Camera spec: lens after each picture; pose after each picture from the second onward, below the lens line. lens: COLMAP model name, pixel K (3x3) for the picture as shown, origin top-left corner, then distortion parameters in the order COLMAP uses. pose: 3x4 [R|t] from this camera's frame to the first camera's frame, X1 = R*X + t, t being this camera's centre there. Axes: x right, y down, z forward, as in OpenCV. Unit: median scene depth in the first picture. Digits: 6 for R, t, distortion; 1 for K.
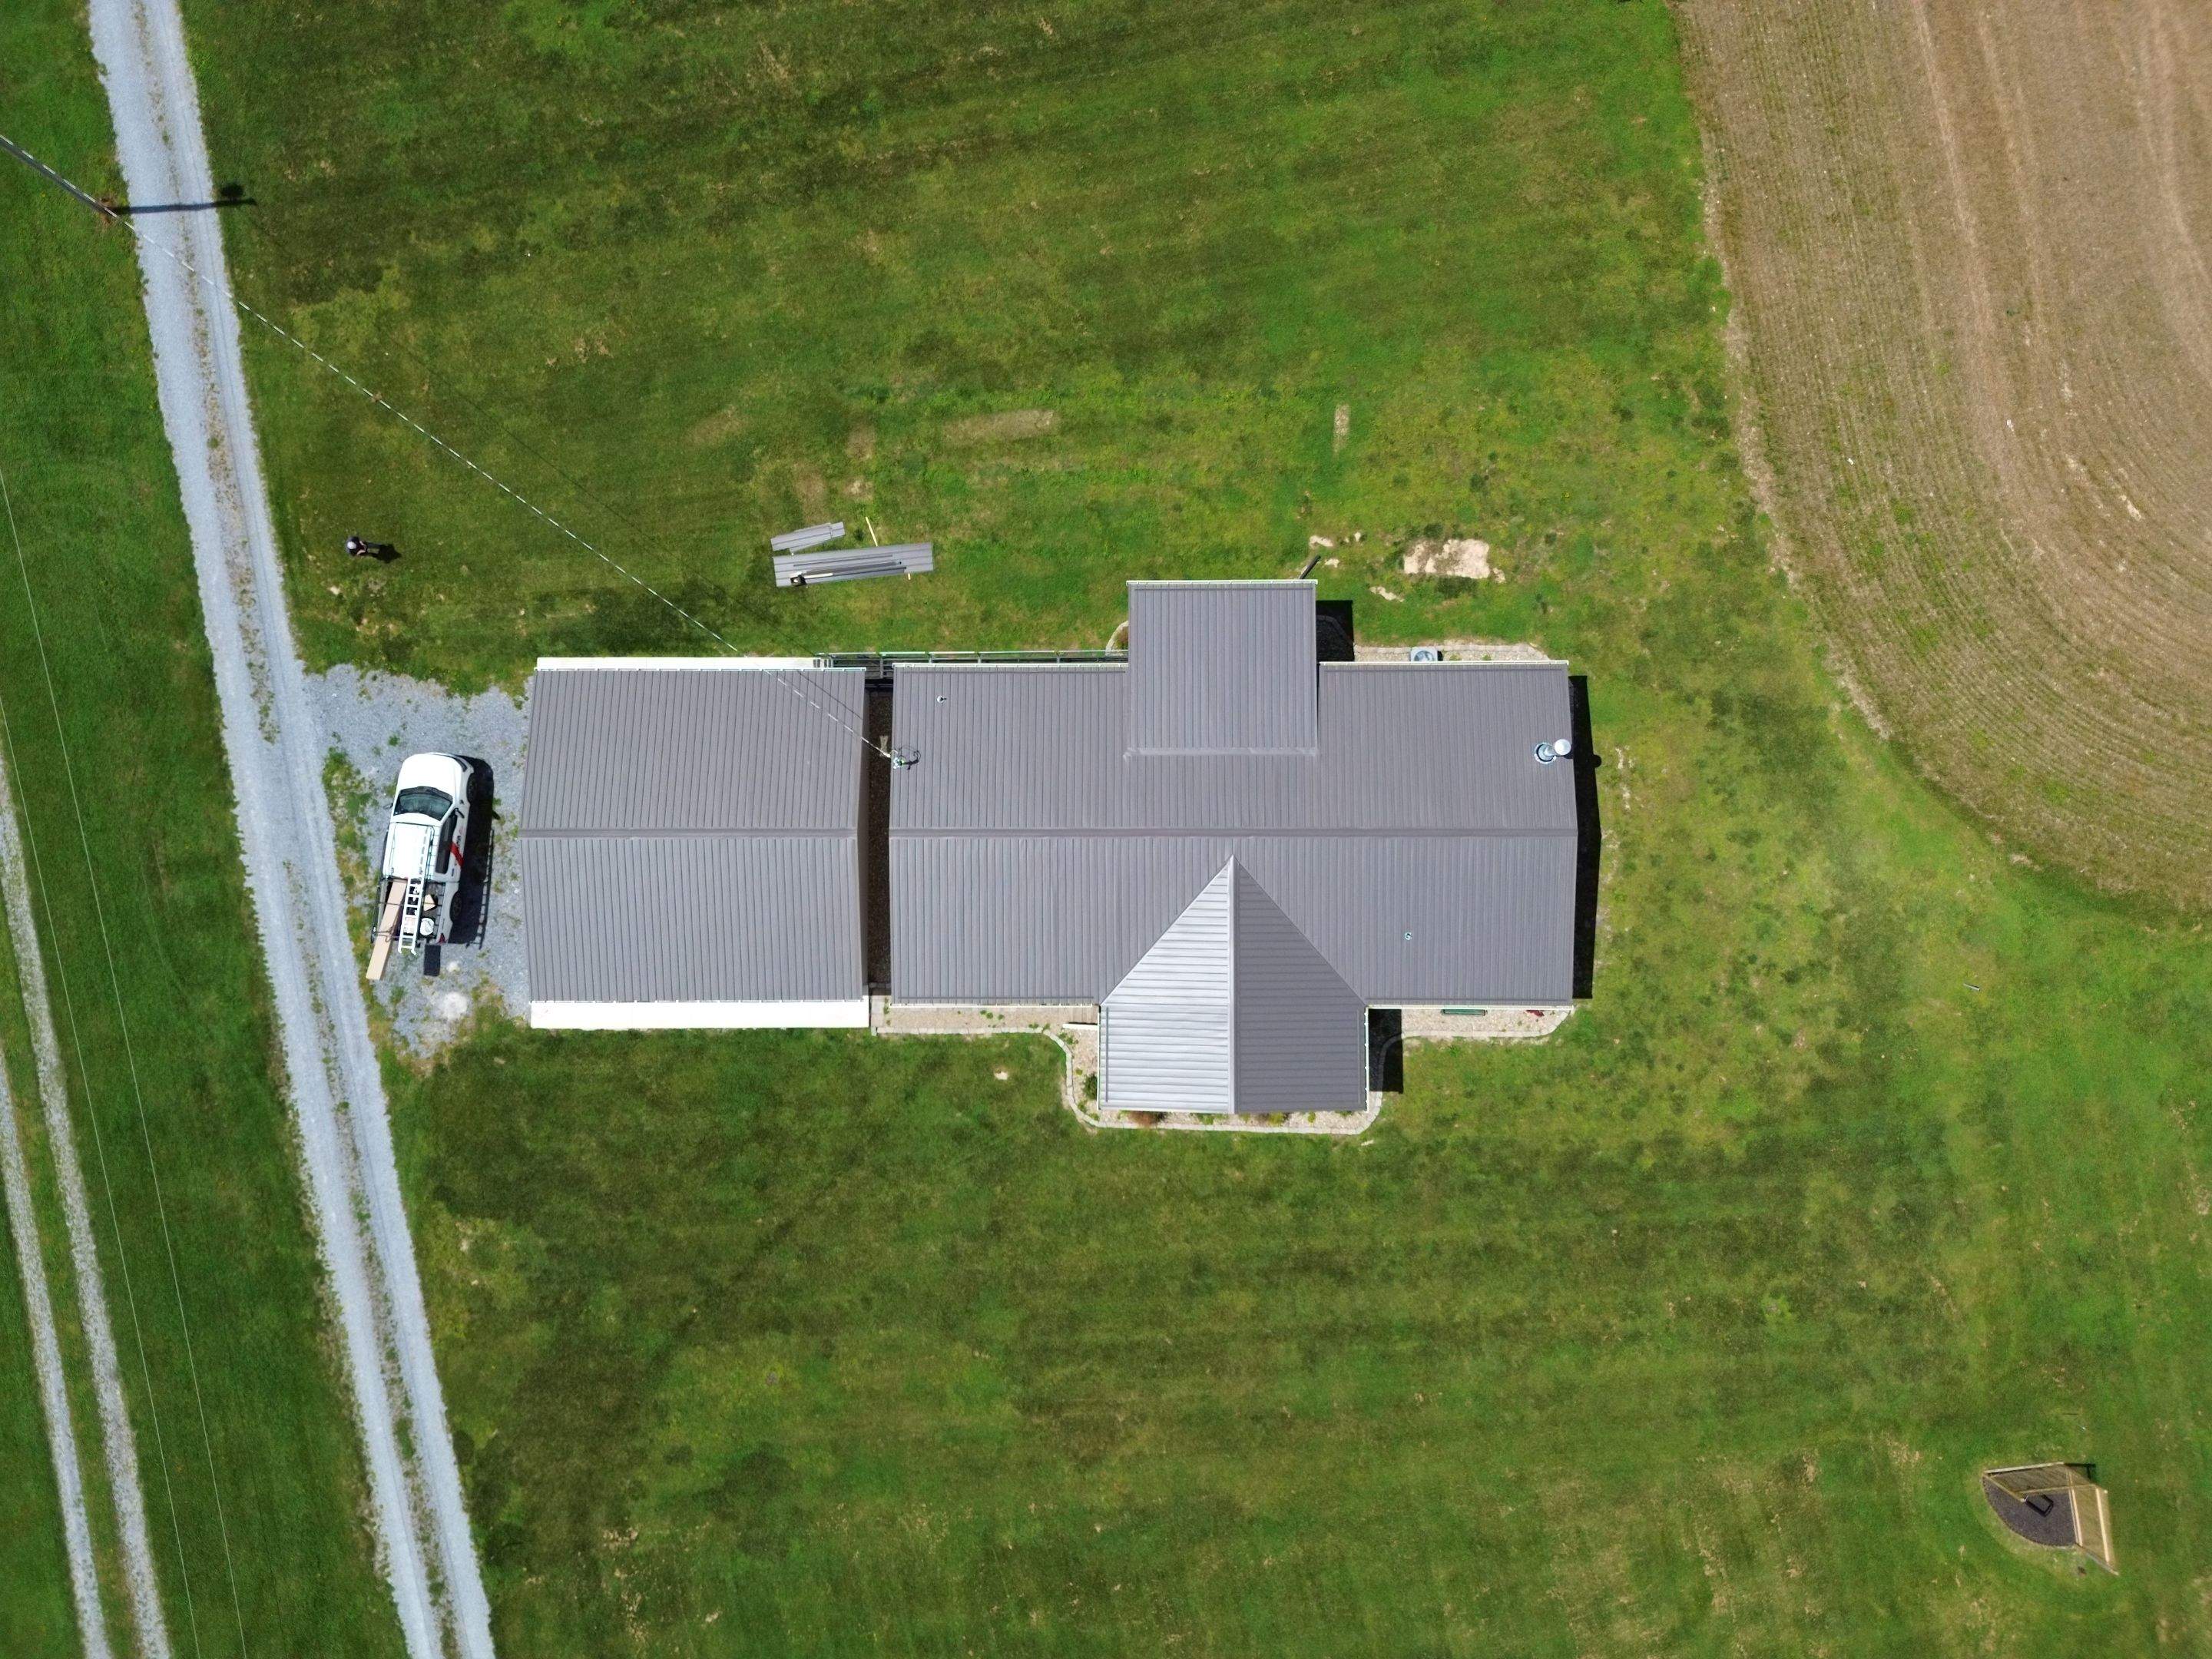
lens RADIAL K [[1553.8, 0, 1109.6], [0, 1553.8, 822.5], [0, 0, 1]] dist [0.063830, -0.066438]
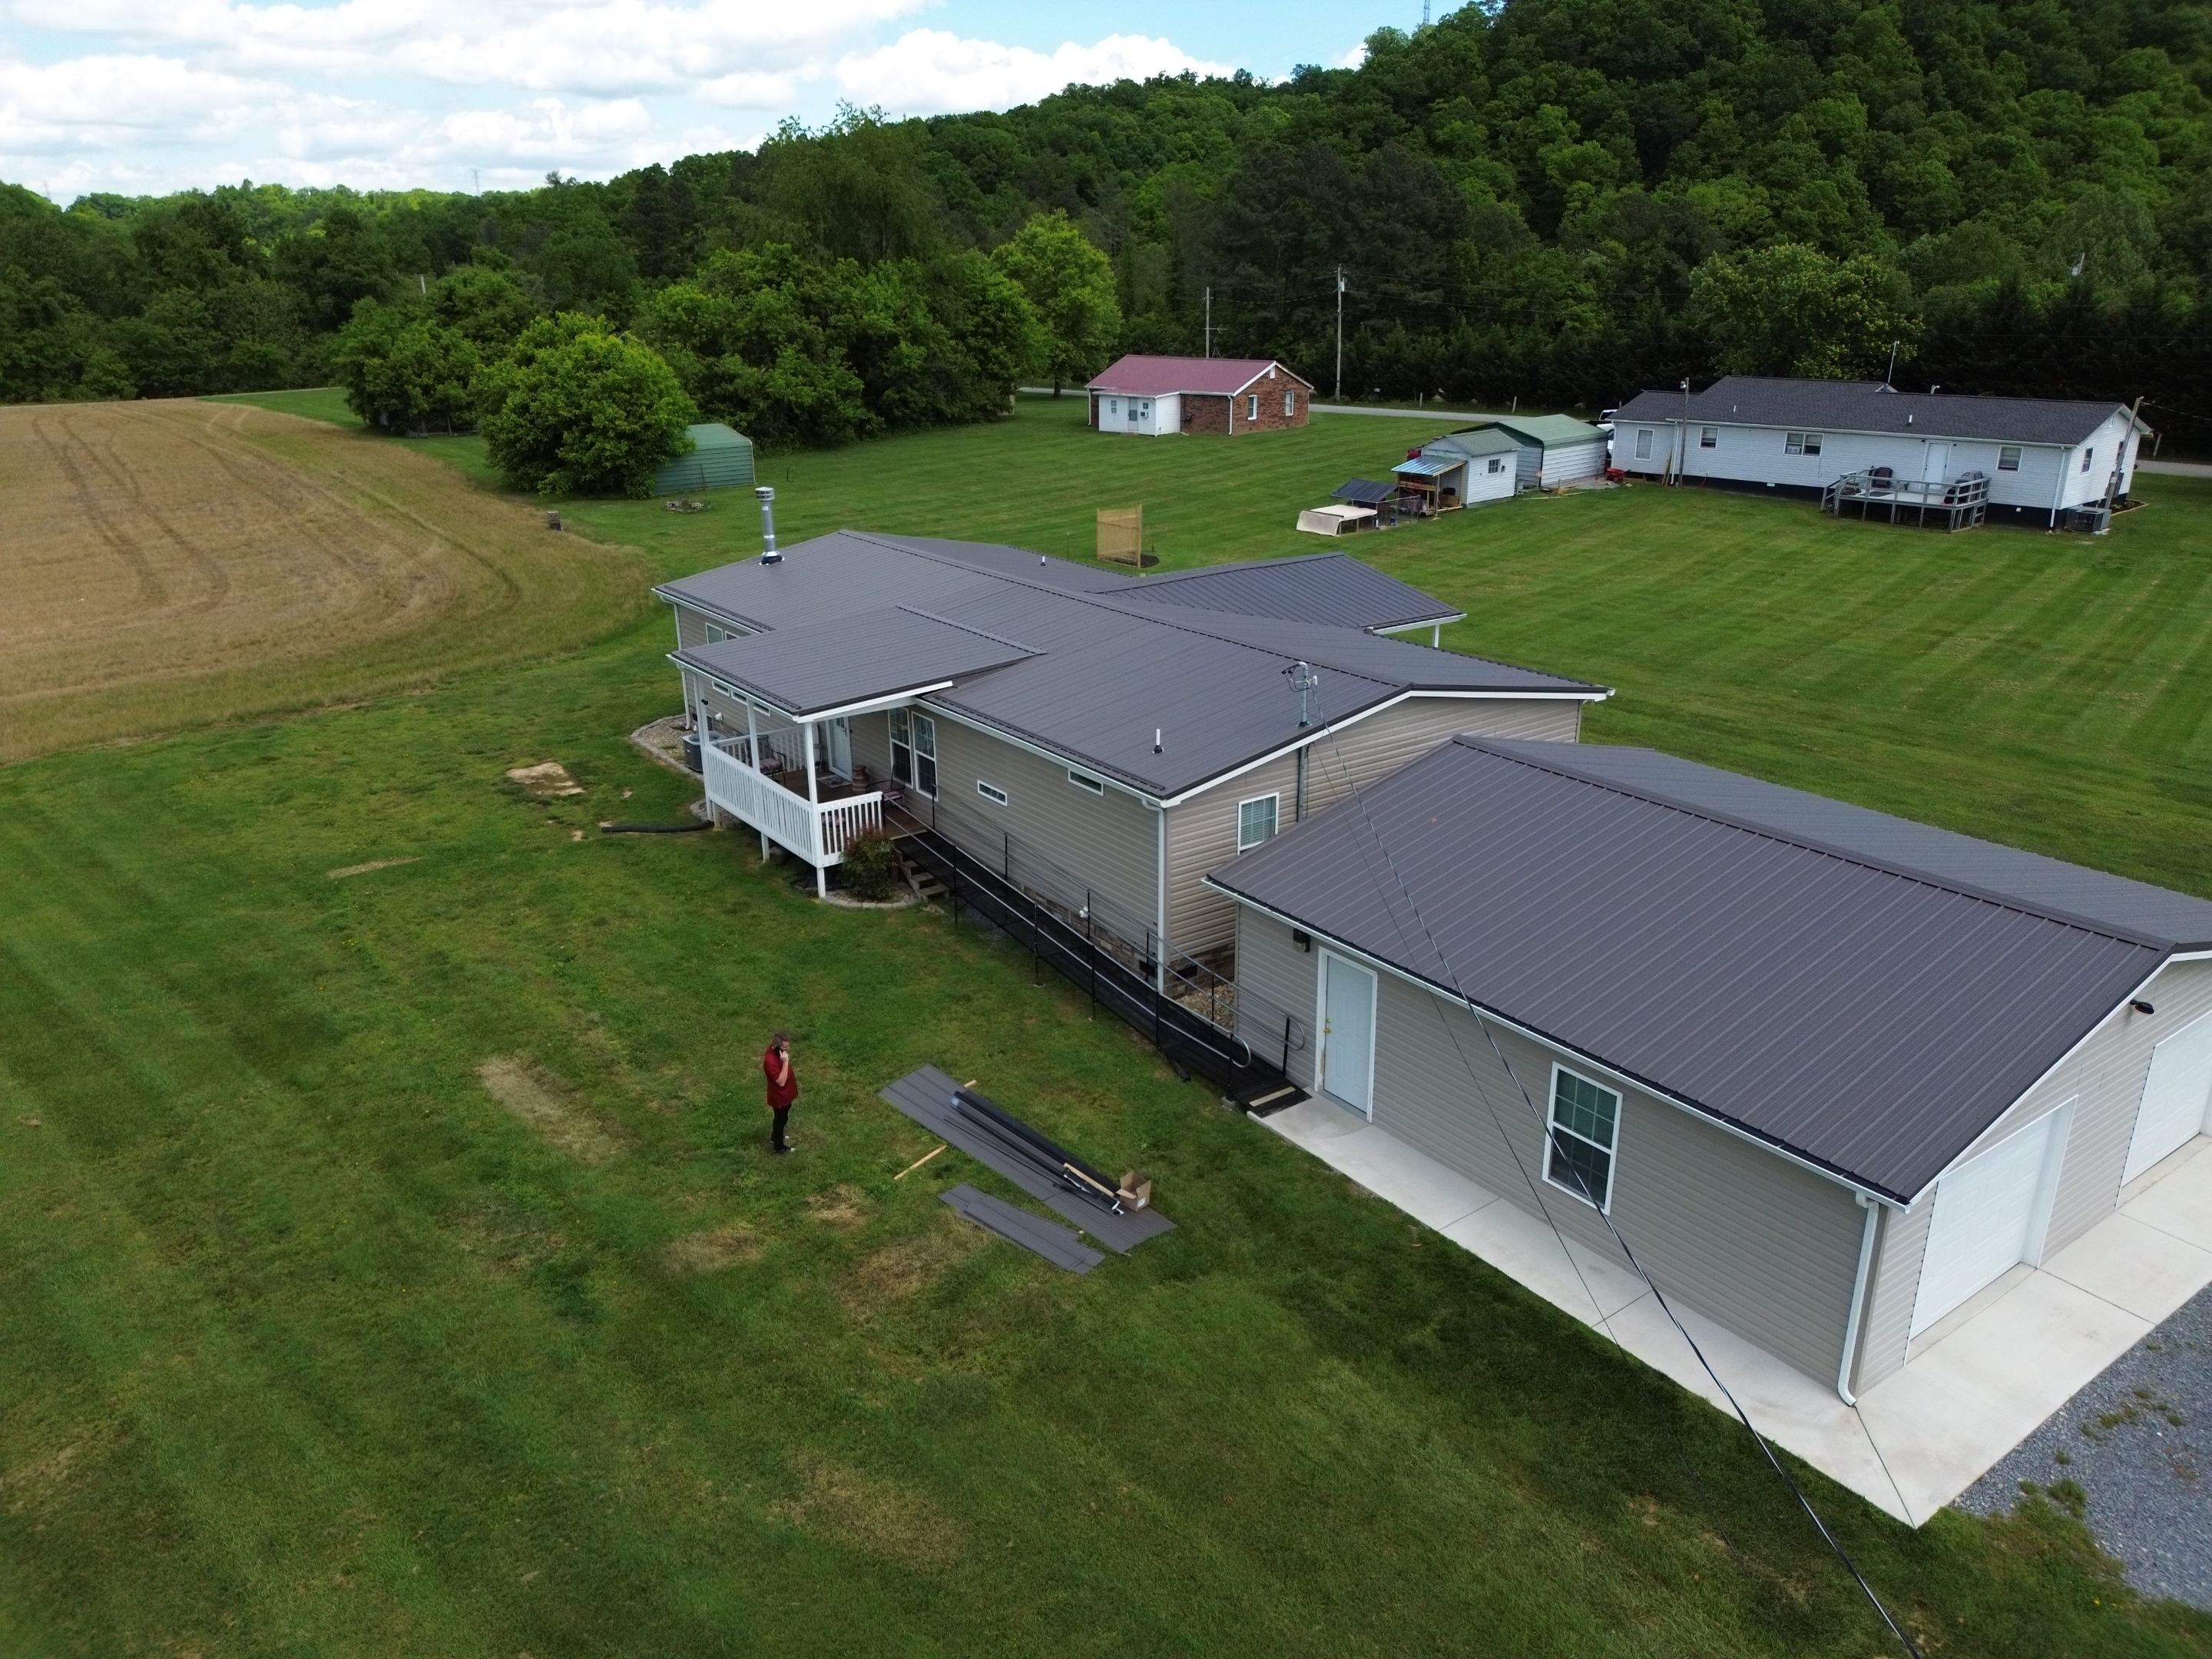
lens RADIAL K [[1556.5, 0, 1109.6], [0, 1556.5, 820.3], [0, 0, 1]] dist [0.059204, -0.053428]
pose [[-0.585619, -0.249352, 0.771281, -0.469363], [0.810290, -0.154352, 0.565337, -0.362060], [-0.021919, 0.956033, 0.292439, 0.810016]]
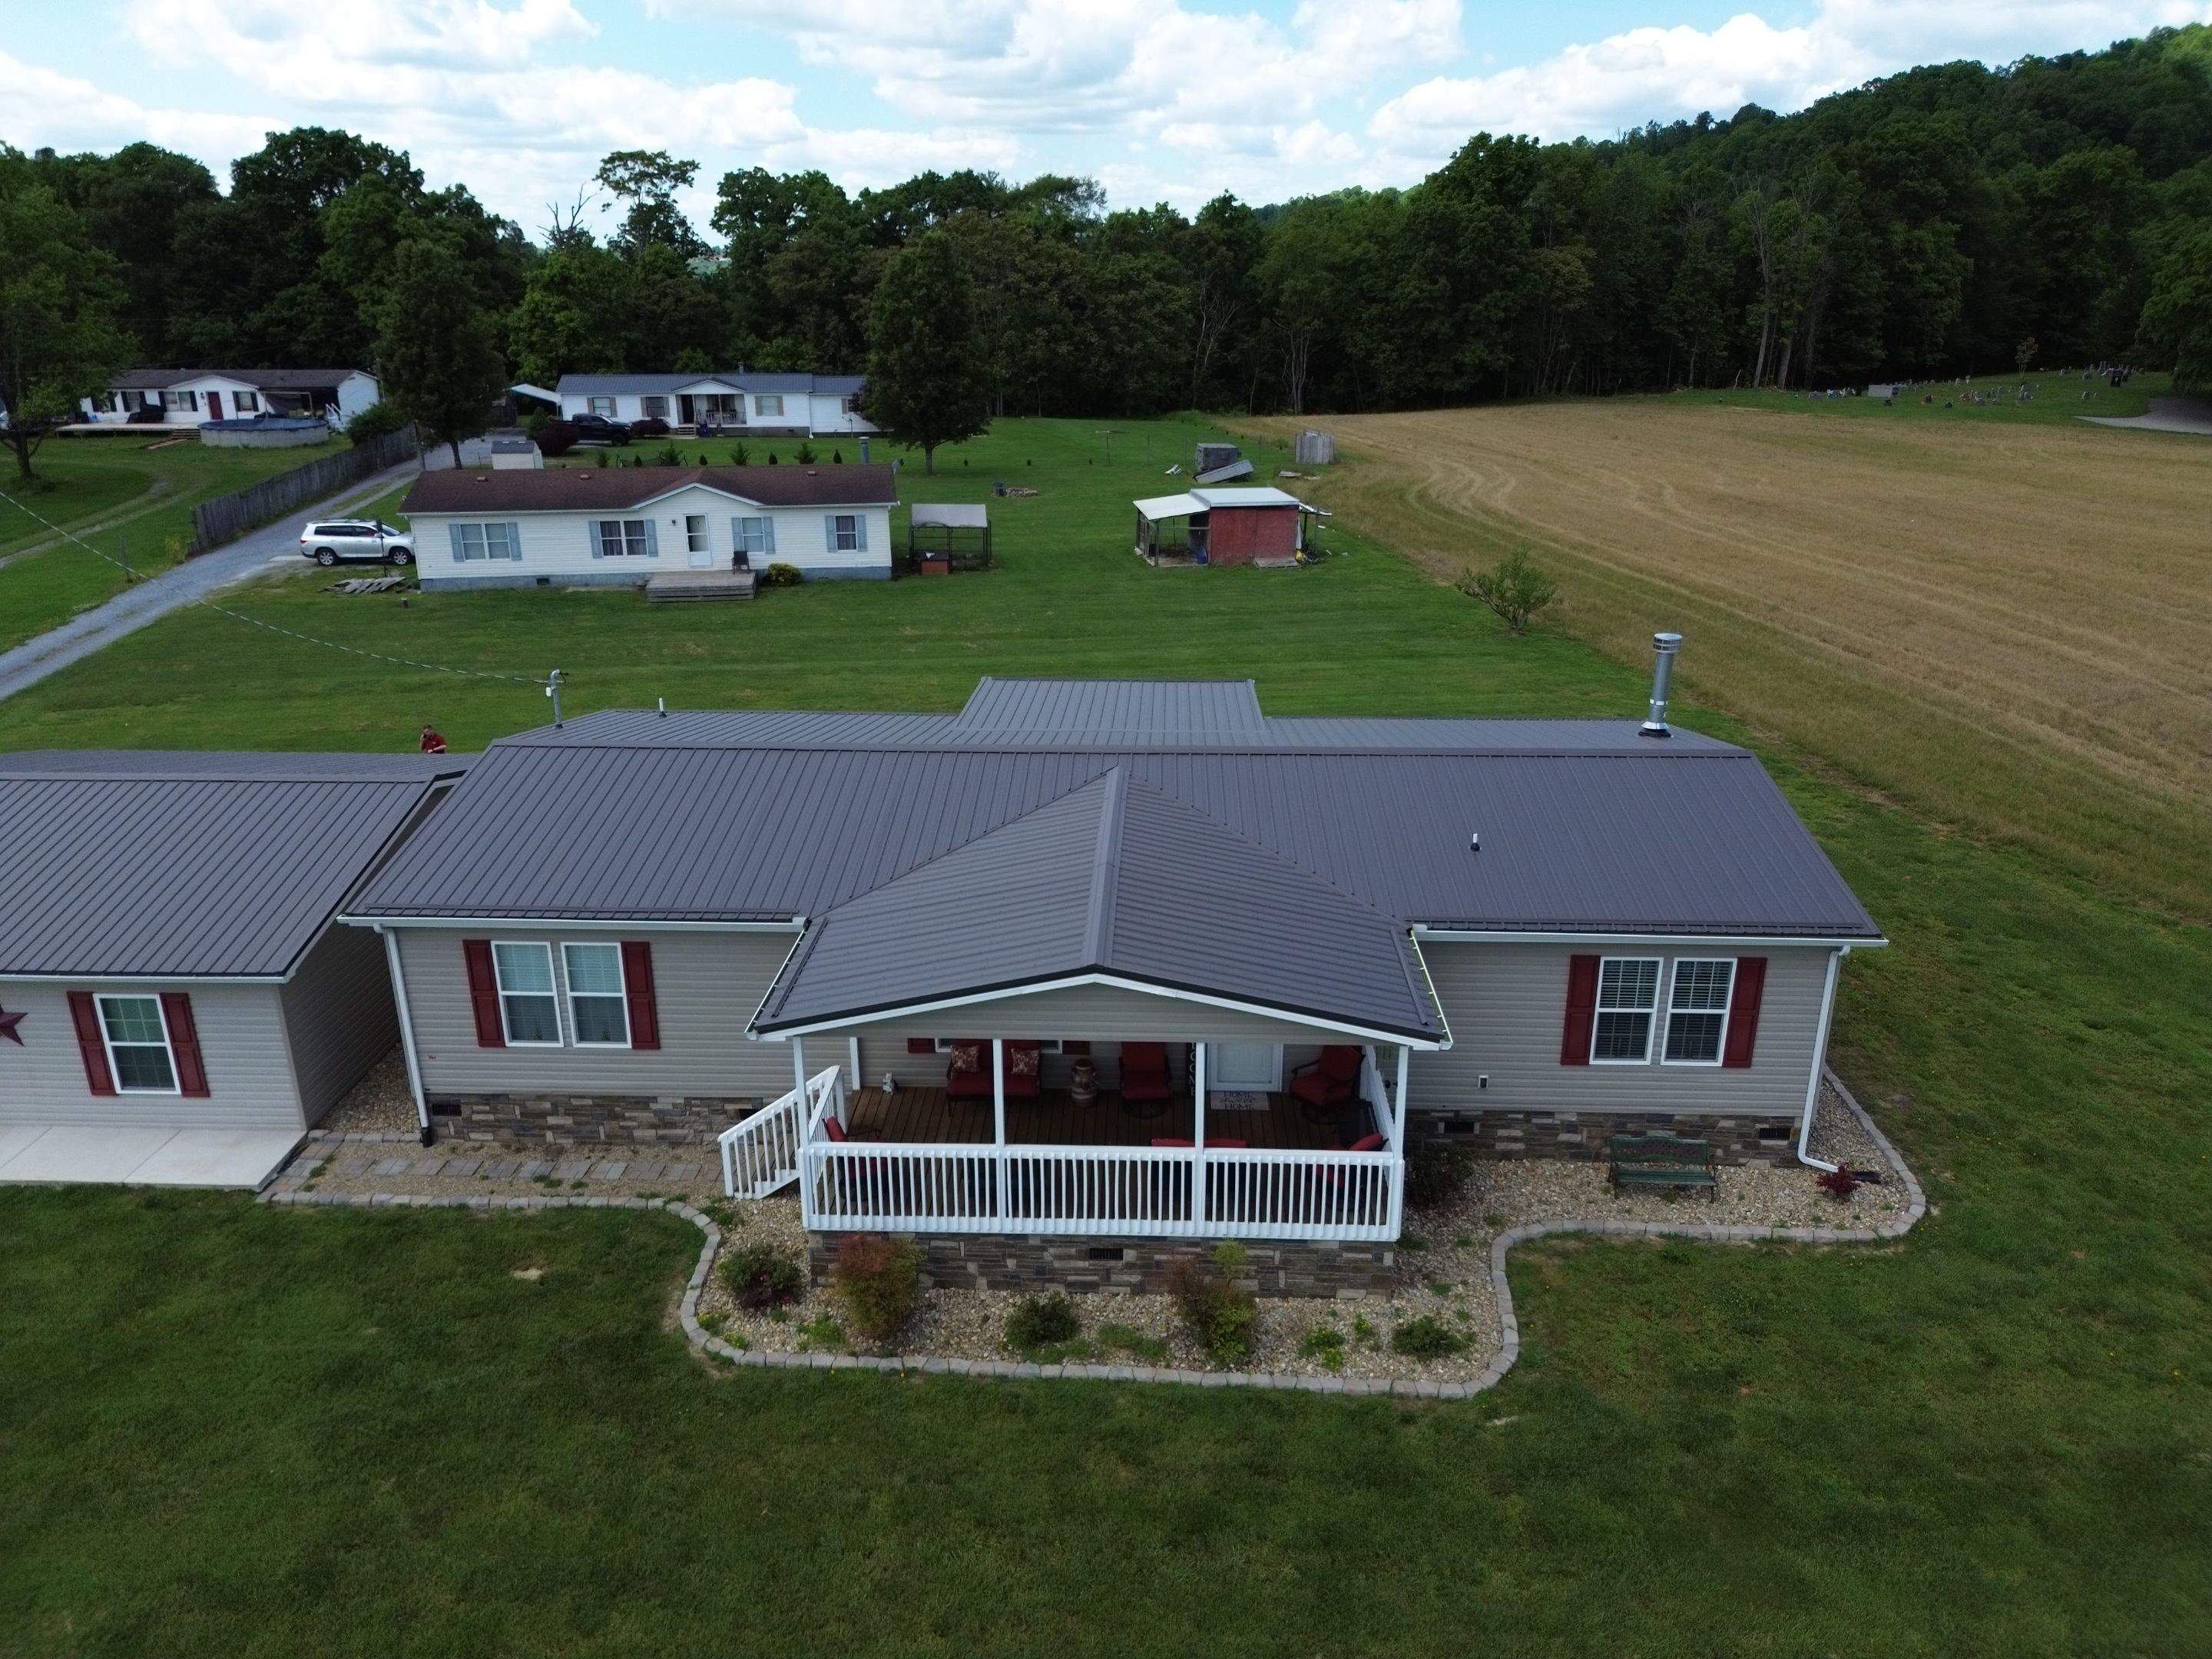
lens RADIAL K [[1556.5, 0, 1109.6], [0, 1556.5, 820.3], [0, 0, 1]] dist [0.059204, -0.053428]
pose [[0.999278, 0.025494, -0.028185, 0.084260], [-0.035752, 0.379097, -0.924666, 0.477533], [-0.012889, 0.925006, 0.379735, 0.739888]]
